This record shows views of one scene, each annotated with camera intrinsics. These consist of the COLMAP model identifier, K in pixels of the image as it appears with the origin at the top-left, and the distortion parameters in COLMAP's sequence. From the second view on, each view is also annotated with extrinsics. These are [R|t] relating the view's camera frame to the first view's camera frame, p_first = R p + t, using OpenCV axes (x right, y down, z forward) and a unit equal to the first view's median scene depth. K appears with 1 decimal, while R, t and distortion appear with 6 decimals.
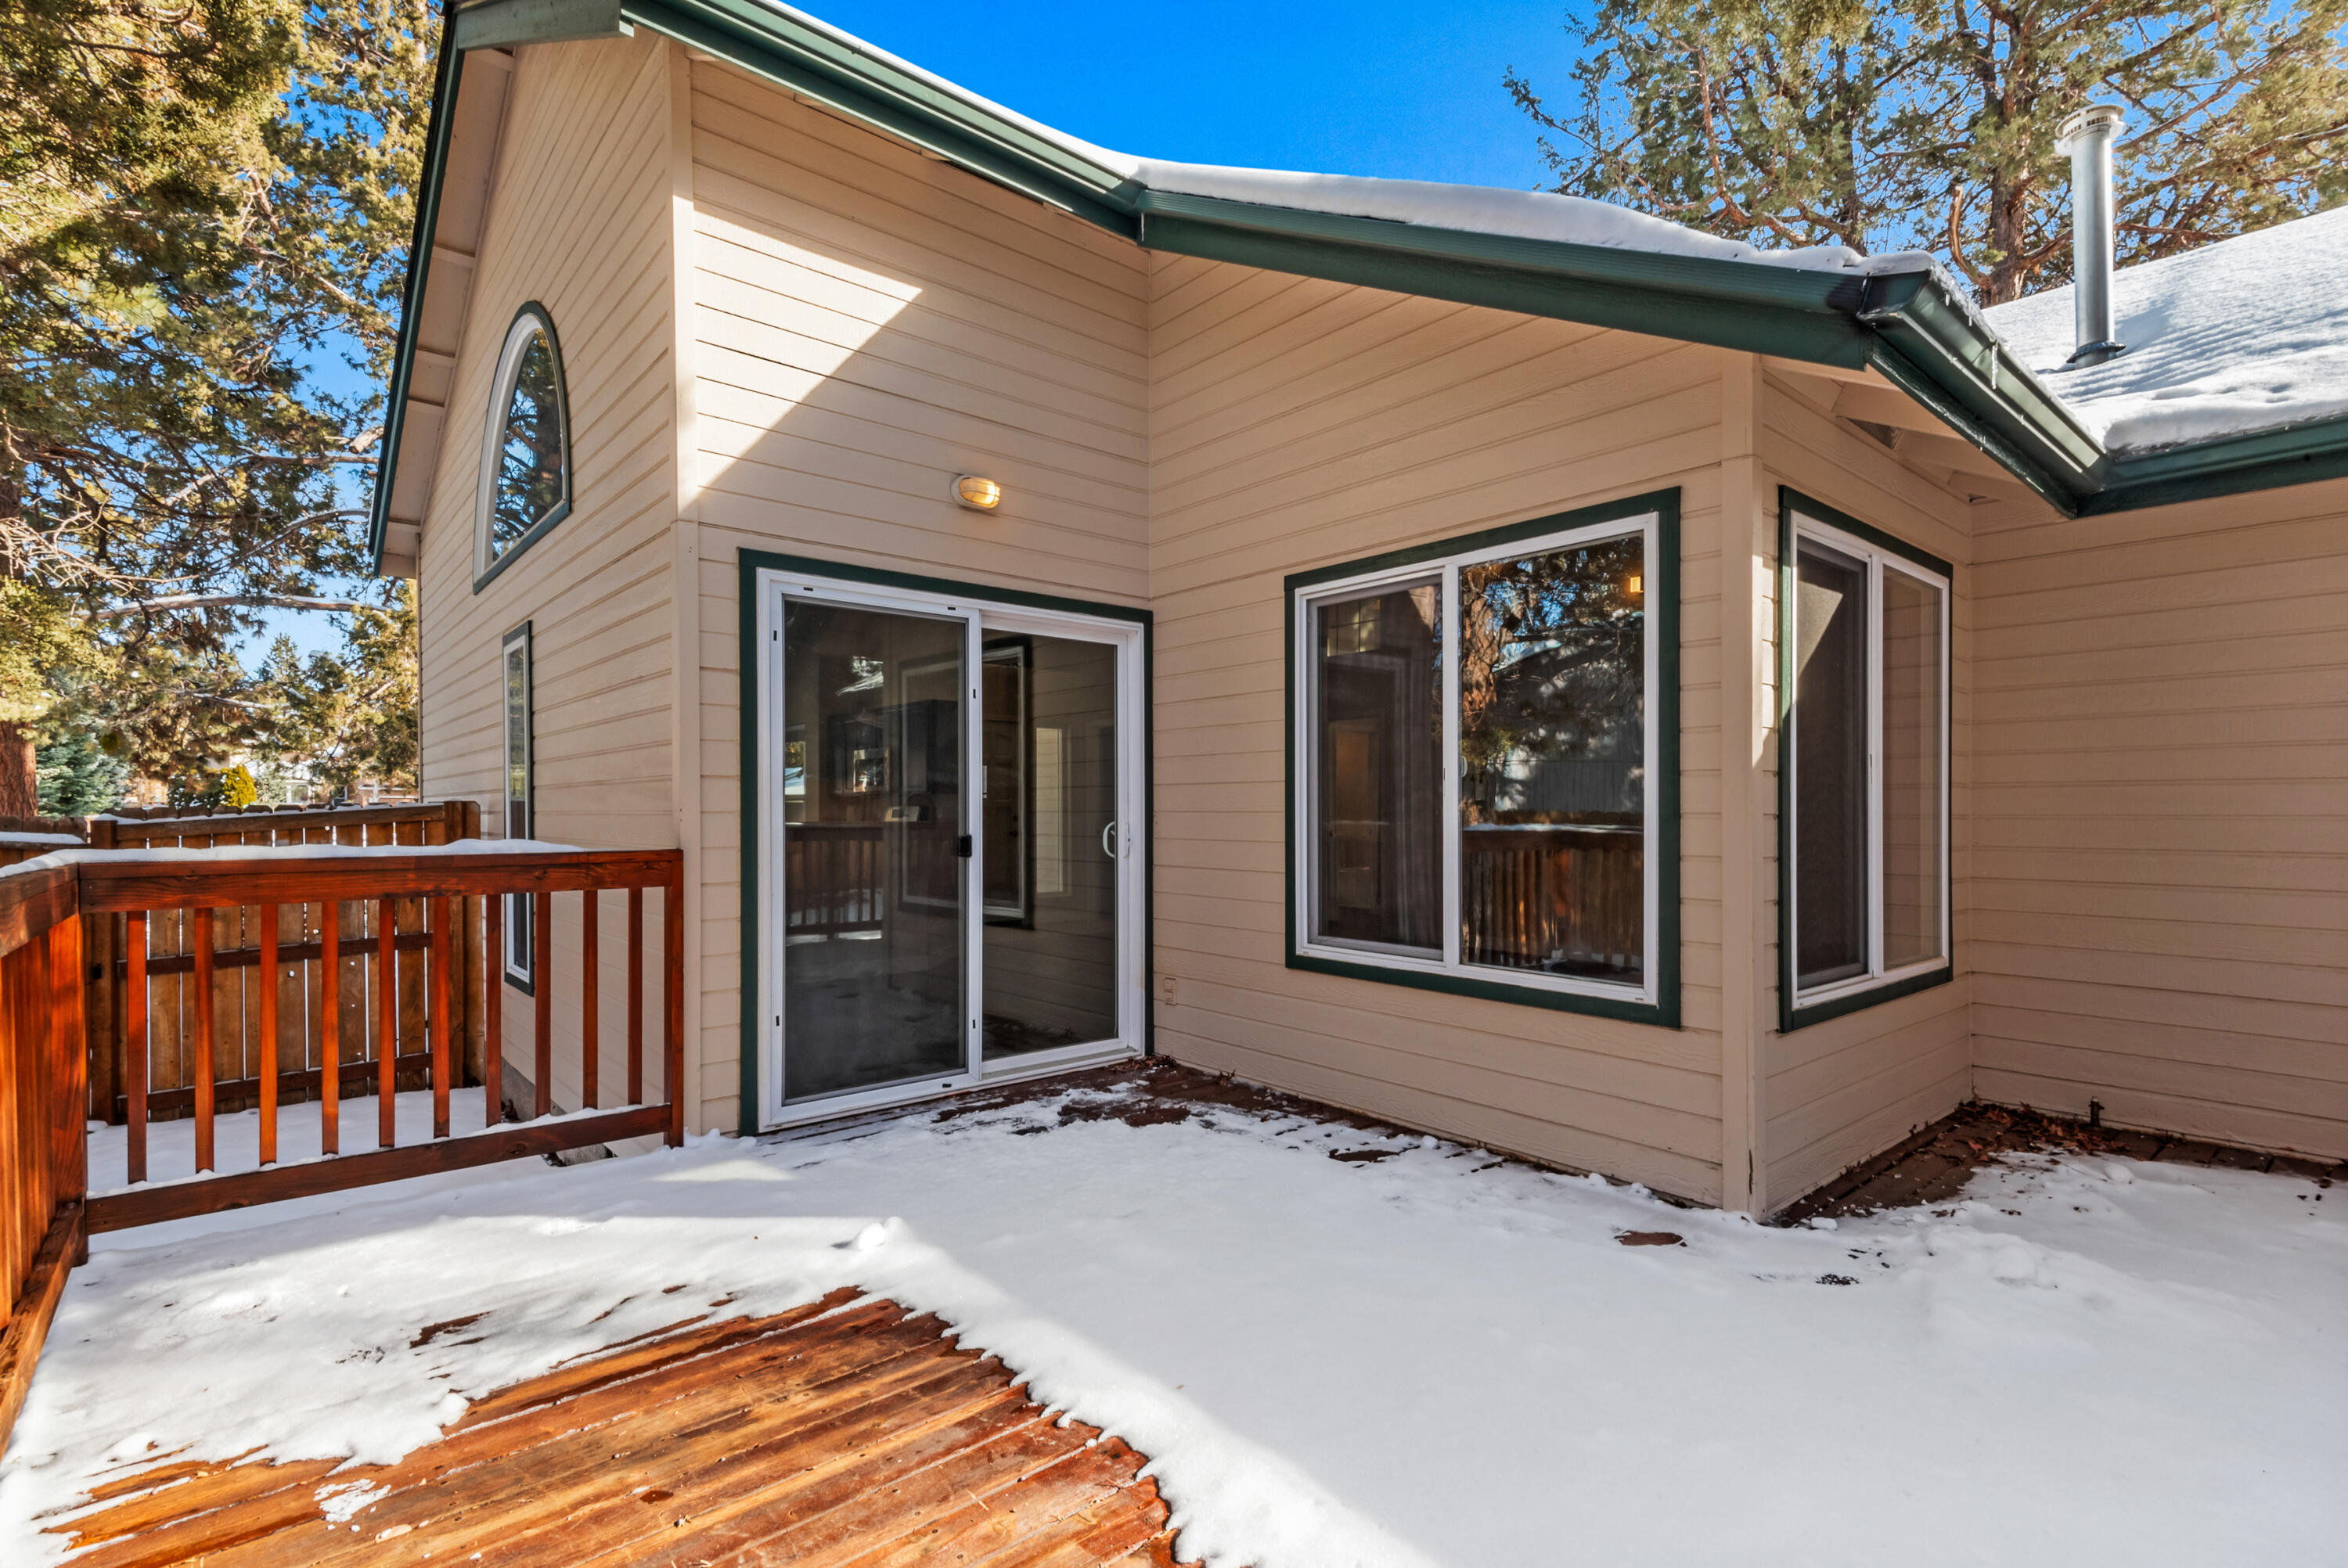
lens RADIAL K [[1082.0, 0, 1176.7], [0, 1082.0, 800.2], [0, 0, 1]] dist [0.022852, -0.000278]
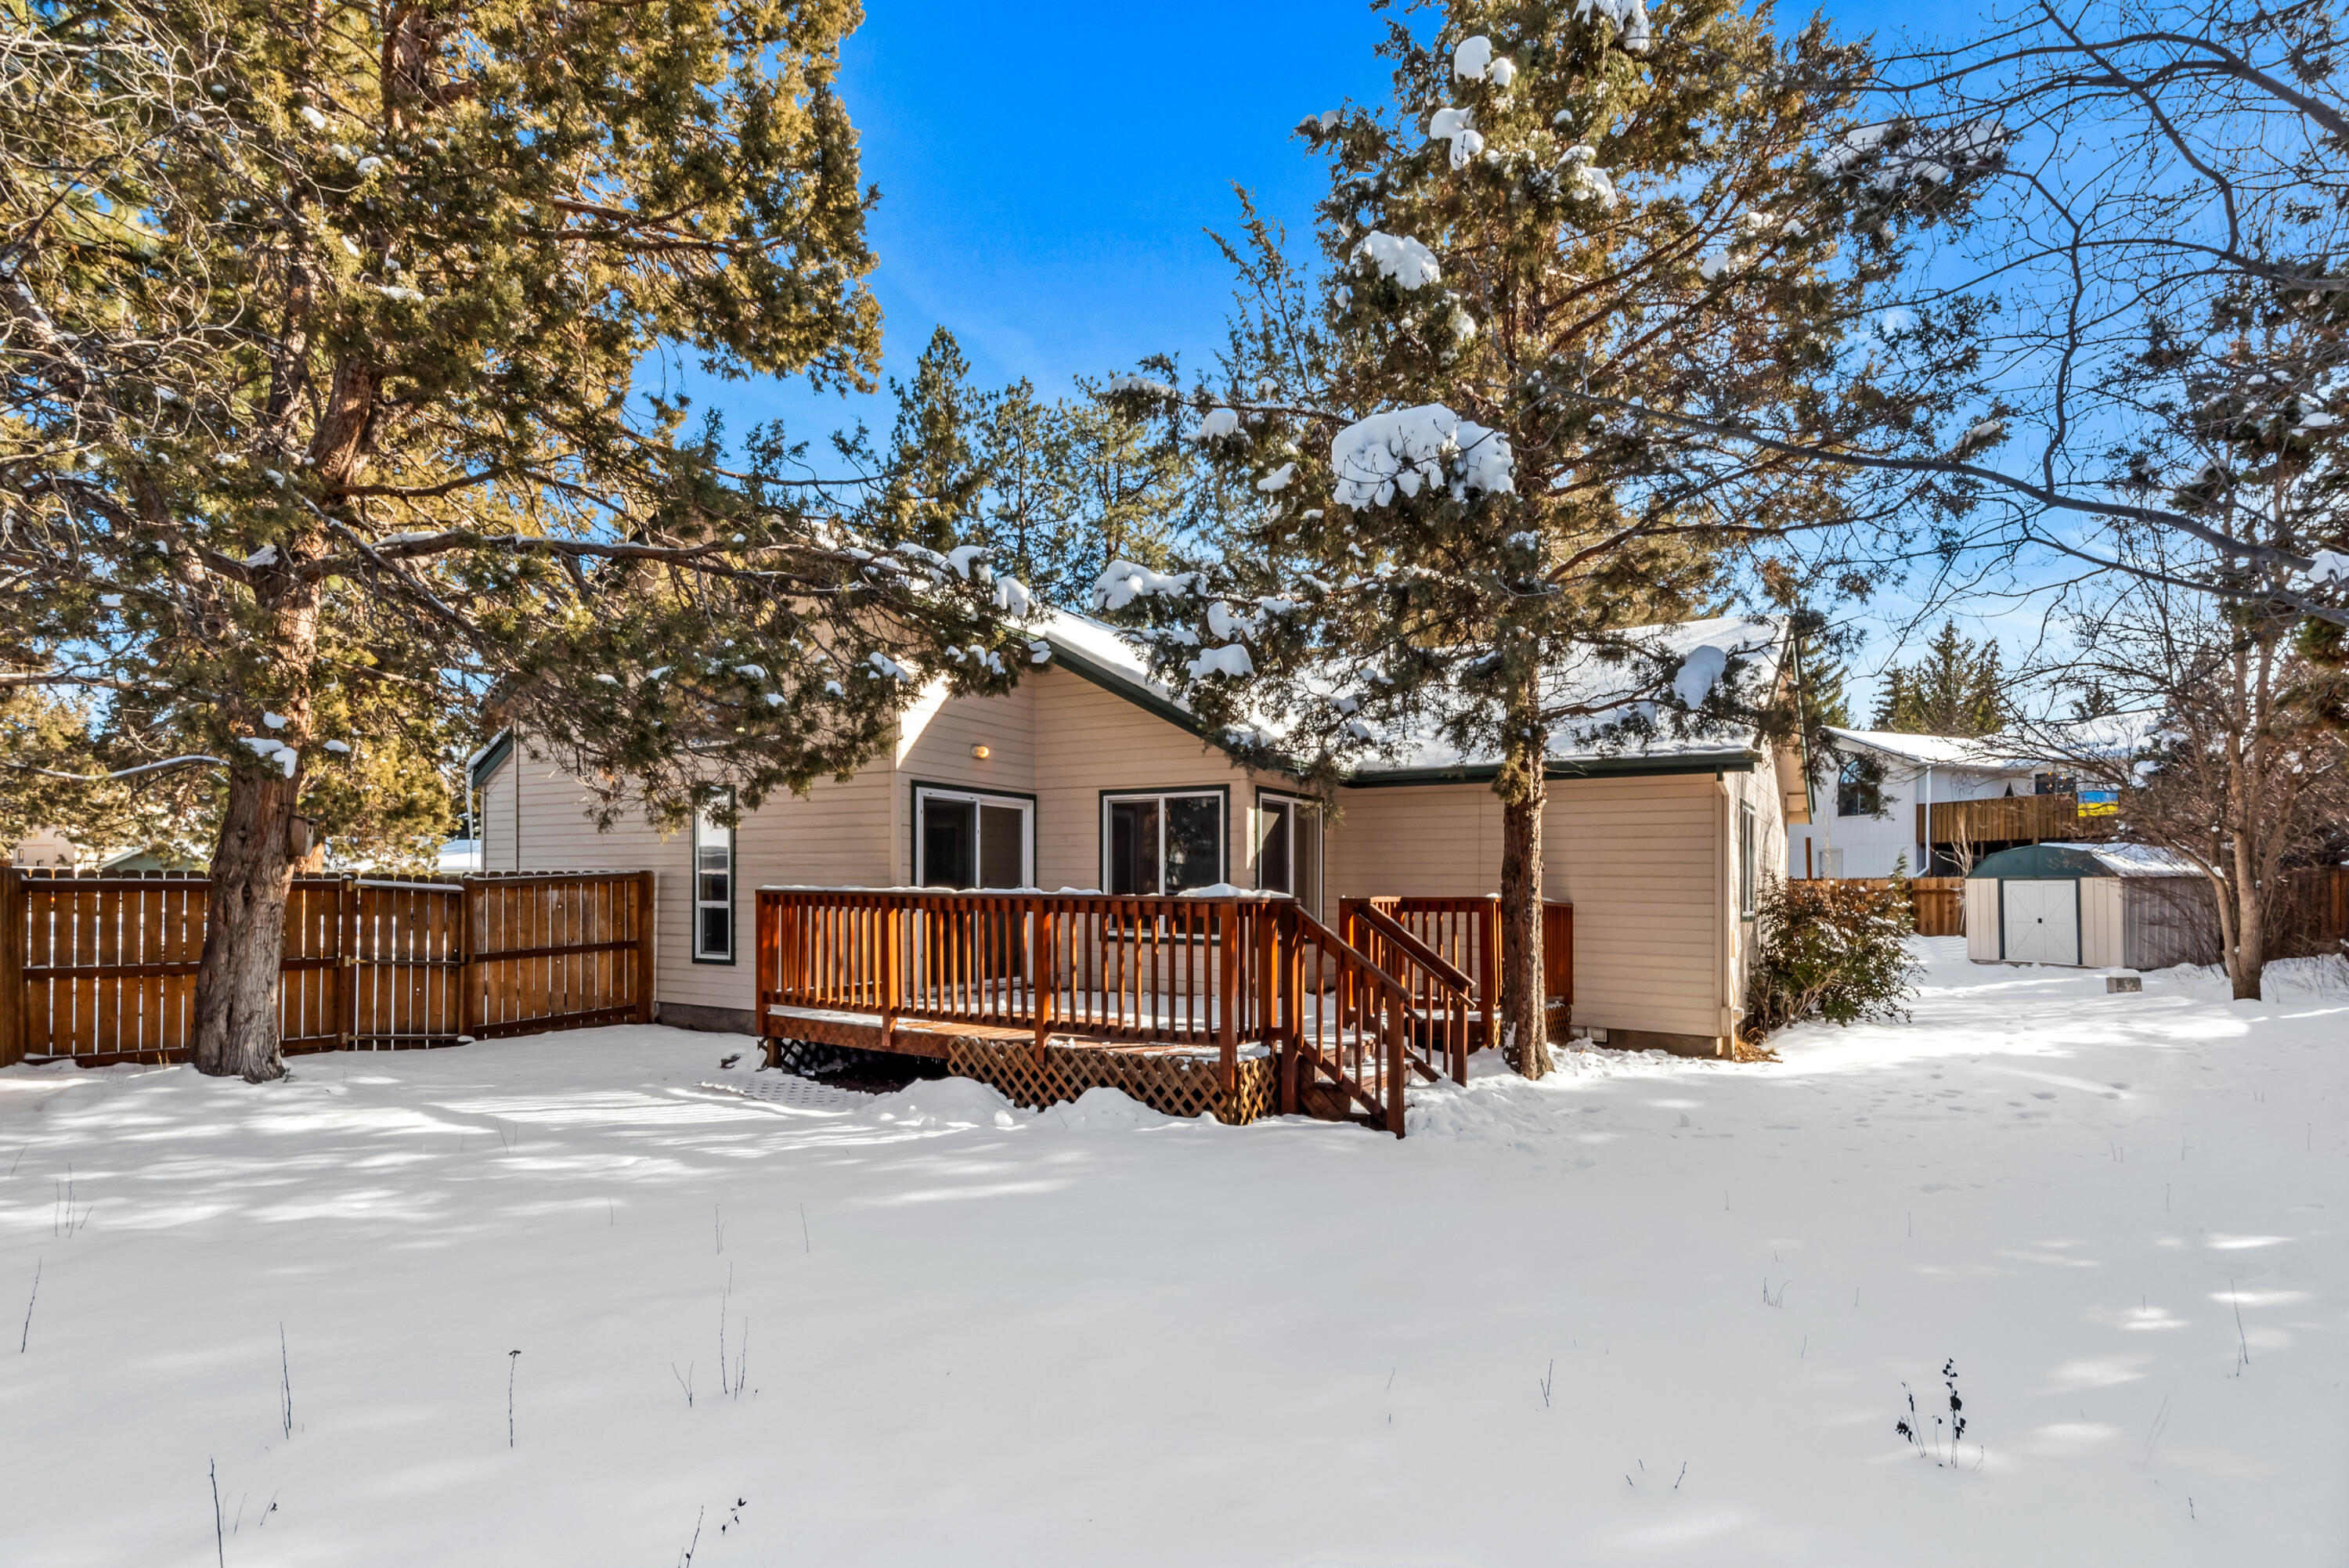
lens RADIAL K [[1082.5, 0, 1177.2], [0, 1082.5, 800.2], [0, 0, 1]] dist [0.022852, -0.000278]
pose [[0.952377, 0.034999, 0.302909, -0.597173], [-0.014134, 0.997390, -0.070803, 0.001616], [-0.304597, 0.063149, 0.950386, -1.805259]]
